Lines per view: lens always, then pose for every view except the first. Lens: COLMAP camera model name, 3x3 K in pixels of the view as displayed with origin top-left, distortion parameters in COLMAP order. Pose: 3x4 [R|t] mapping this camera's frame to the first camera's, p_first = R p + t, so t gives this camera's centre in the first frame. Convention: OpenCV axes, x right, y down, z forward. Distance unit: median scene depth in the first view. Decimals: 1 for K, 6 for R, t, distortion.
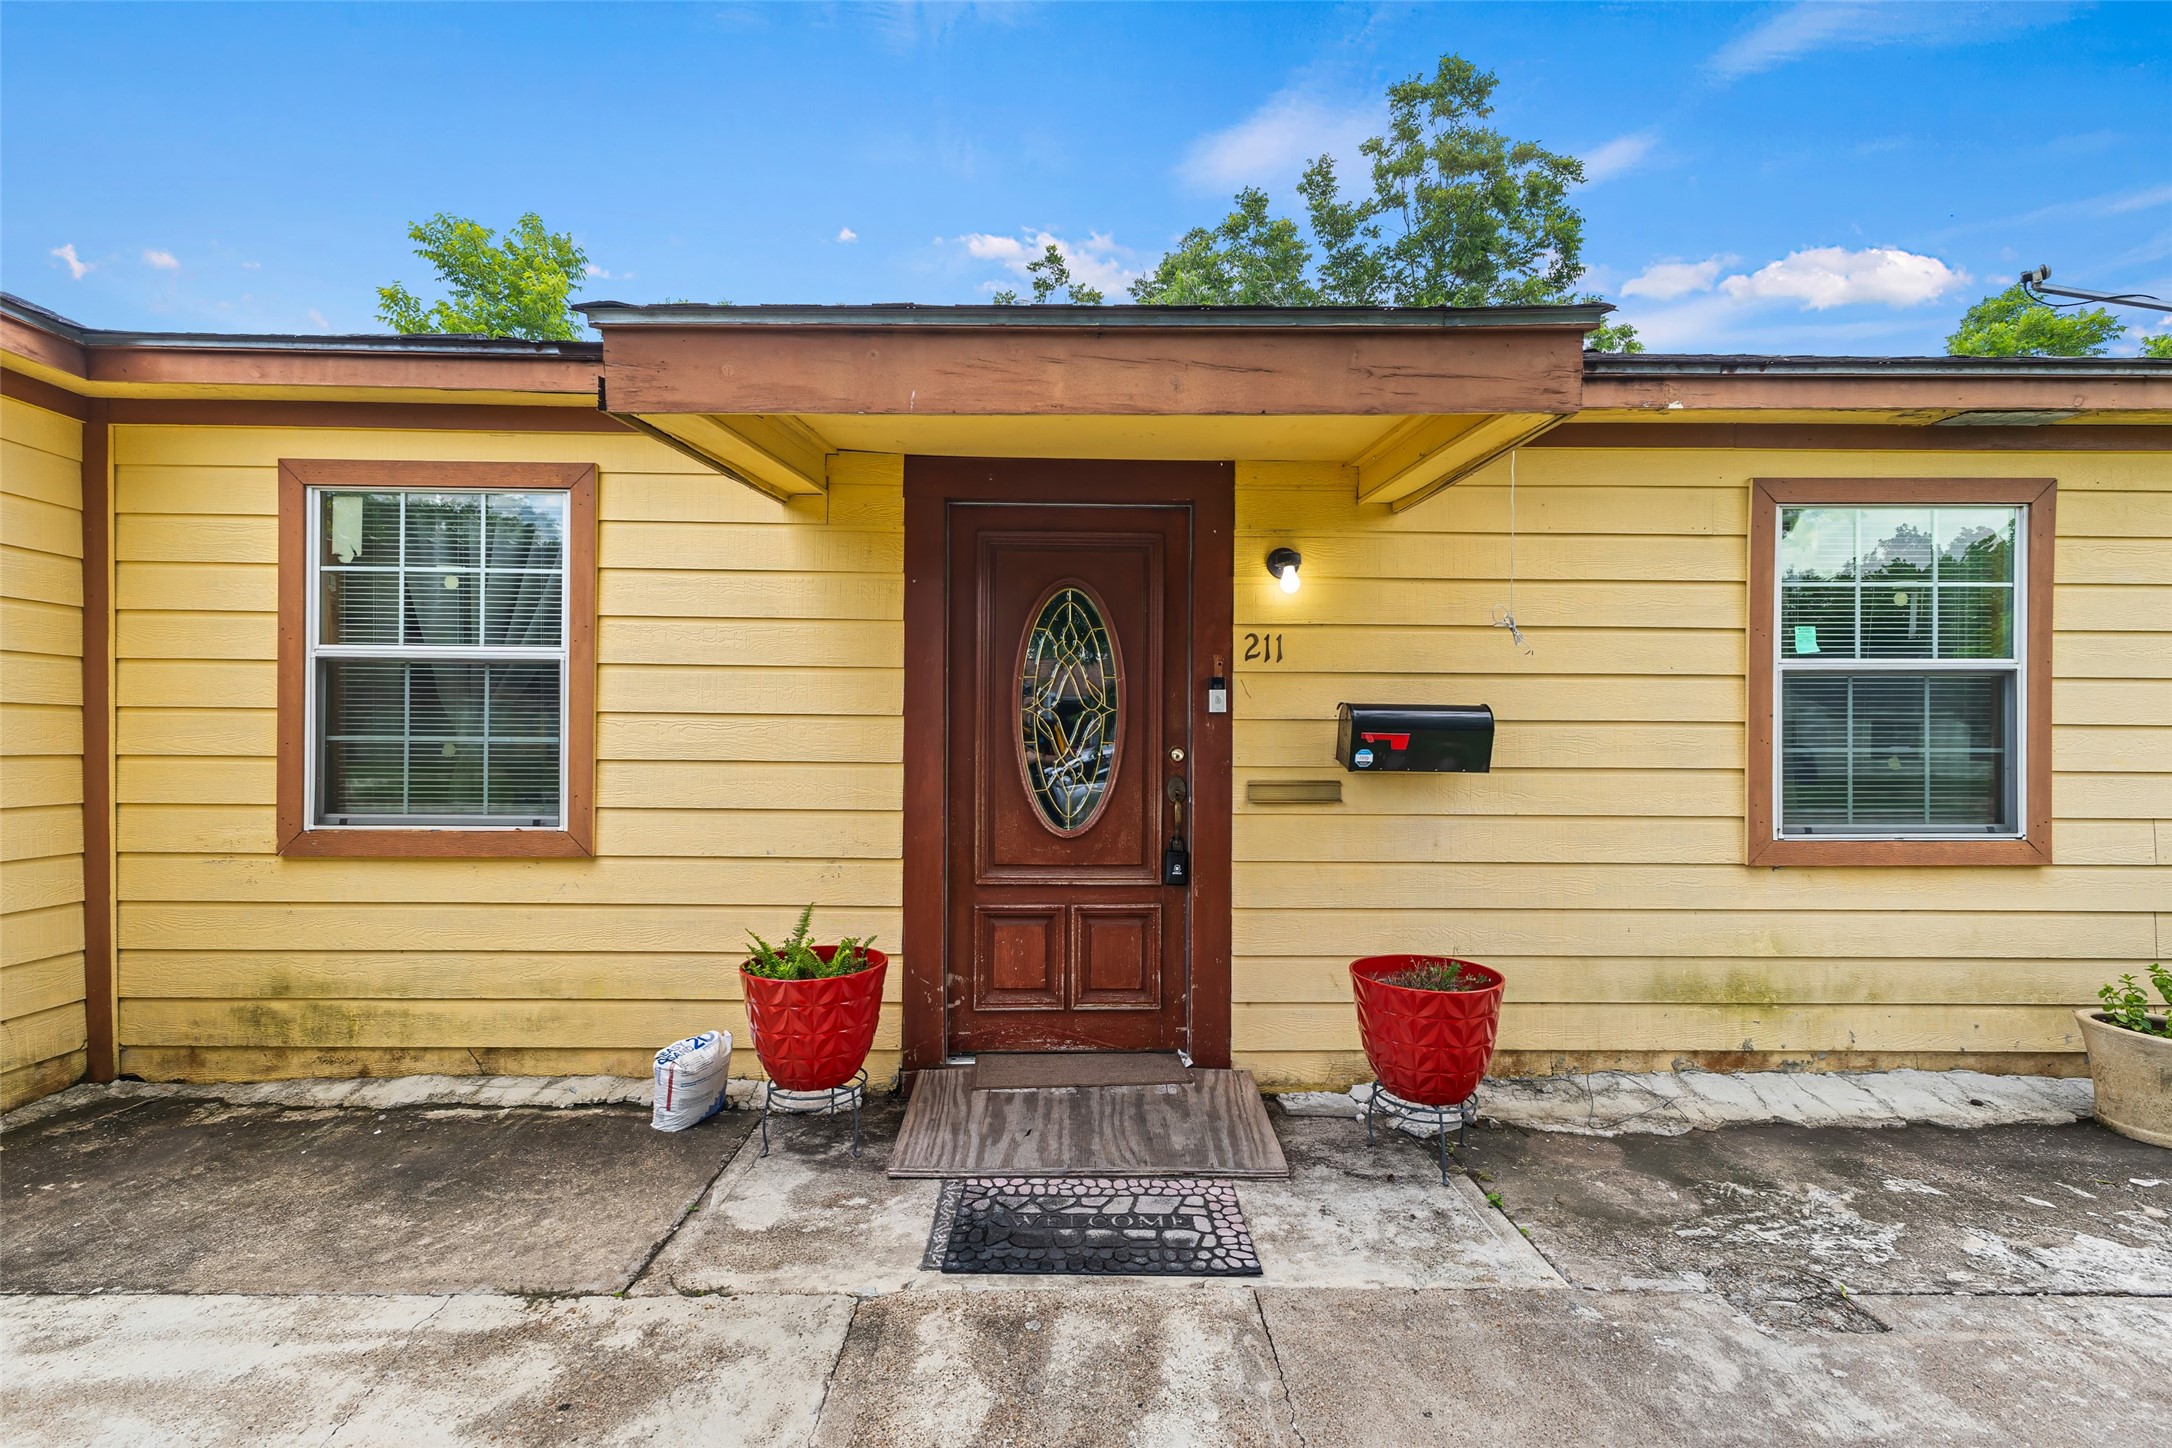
lens RADIAL K [[938.7, 0, 1077.4], [0, 938.7, 731.5], [0, 0, 1]] dist [0.010279, -0.003111]
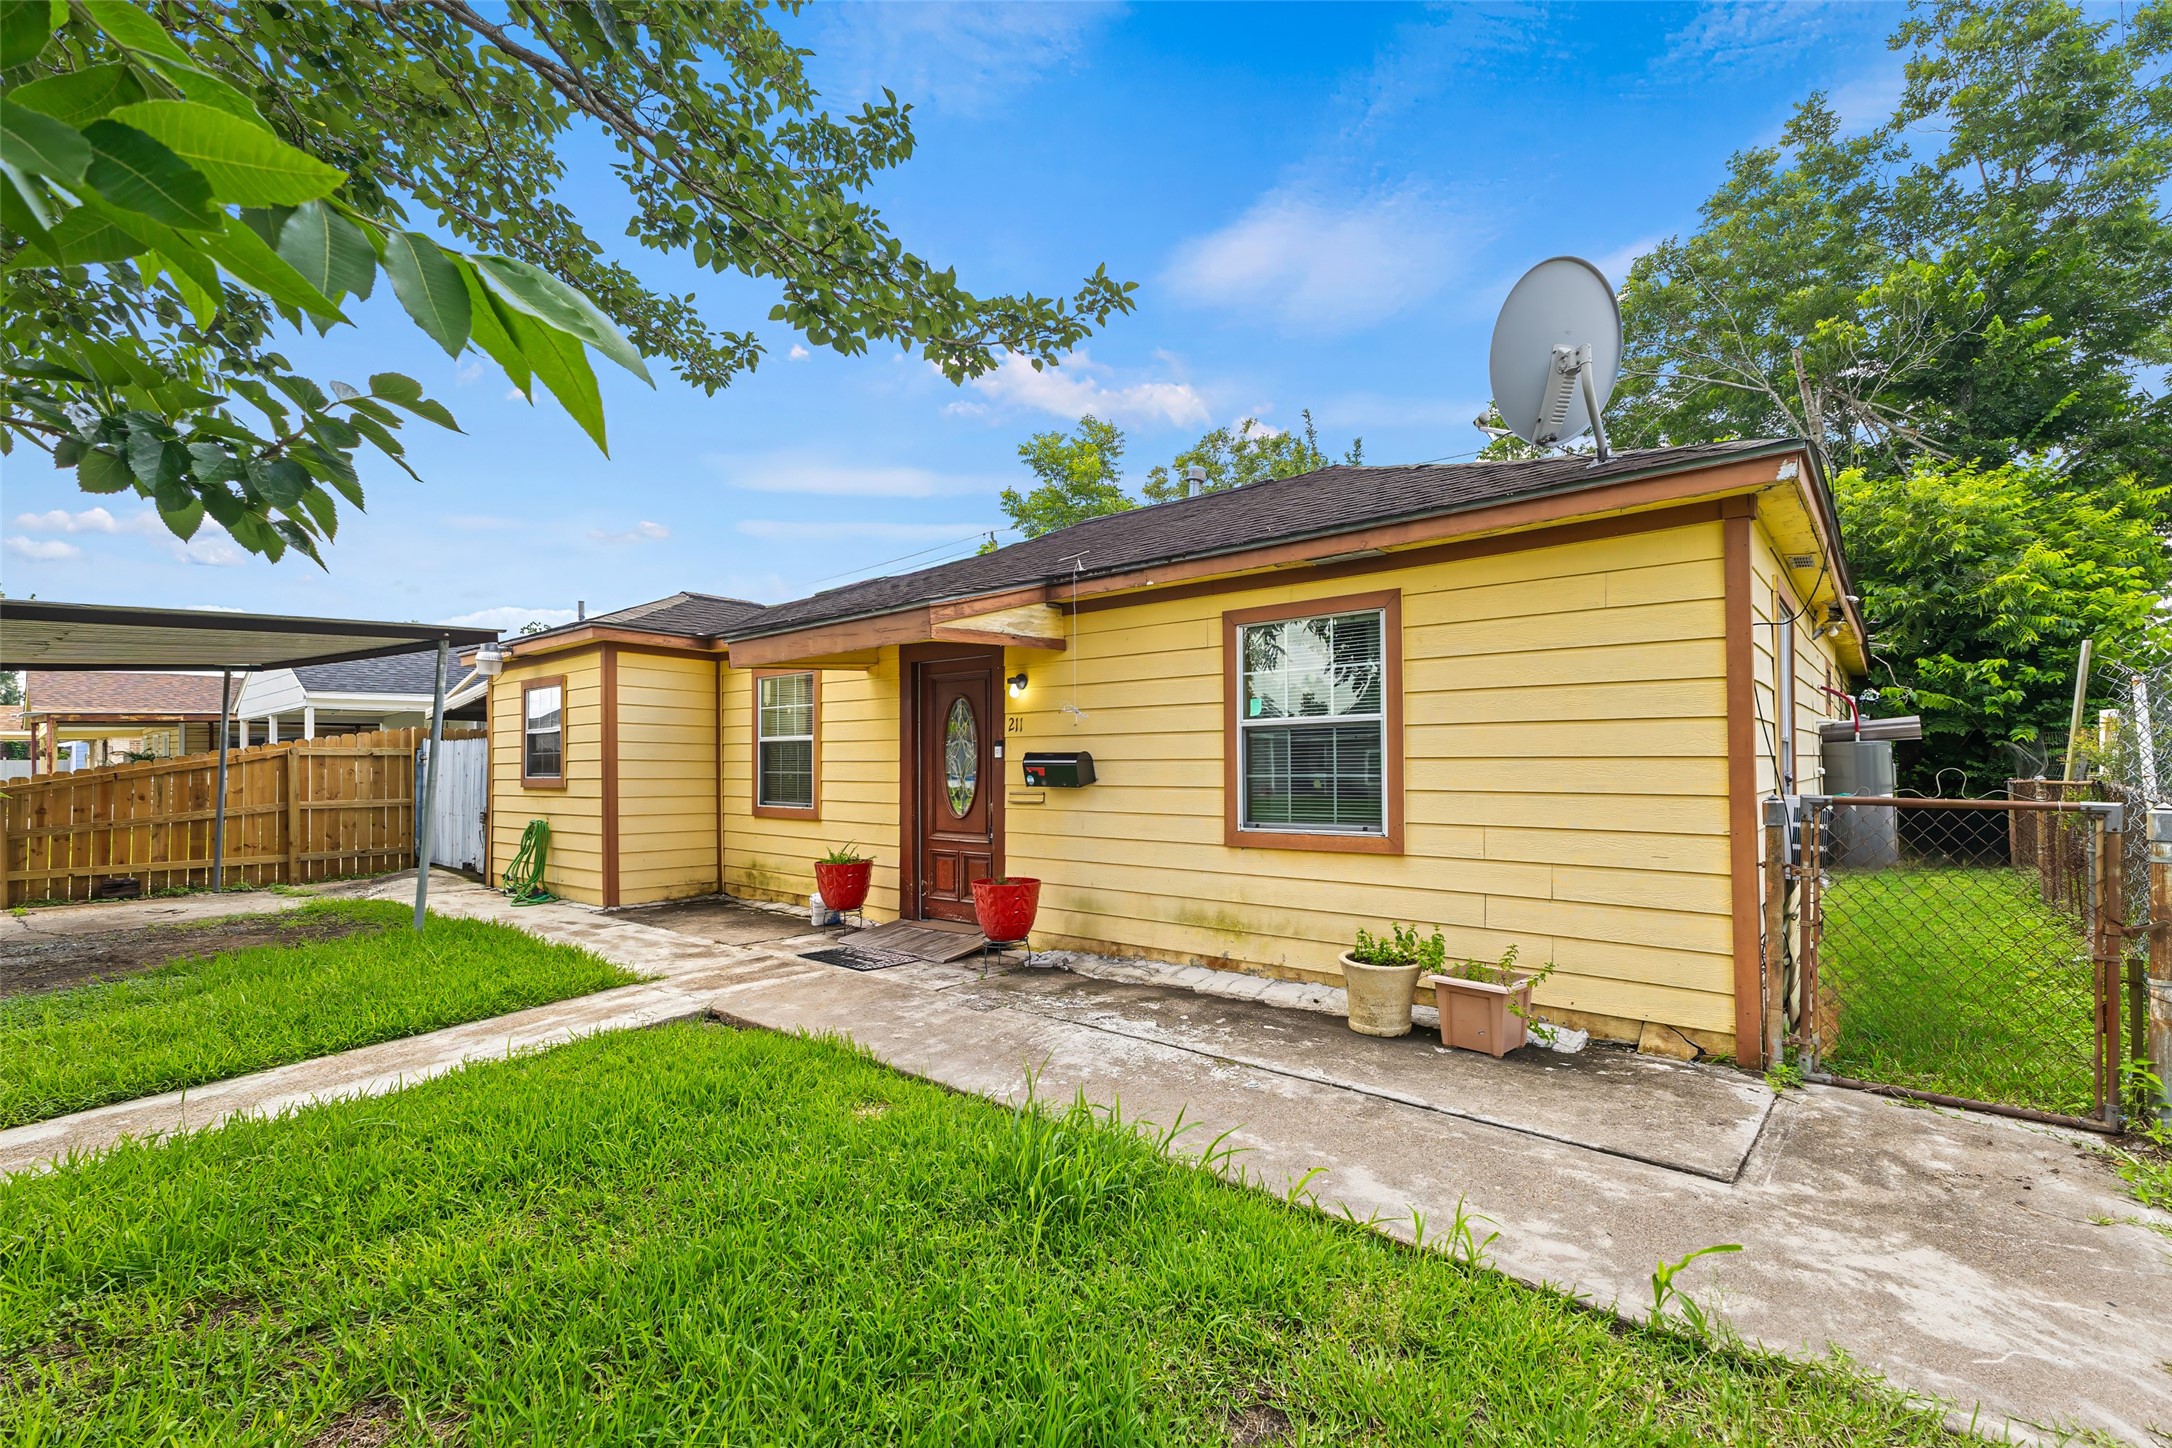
lens RADIAL K [[938.7, 0, 1100.4], [0, 938.7, 766.1], [0, 0, 1]] dist [0.010279, -0.003111]
pose [[0.761799, -0.008658, -0.647755, 1.622046], [0.006621, 0.999963, -0.005579, 0.010543], [0.647779, -0.000038, 0.761828, -0.395694]]
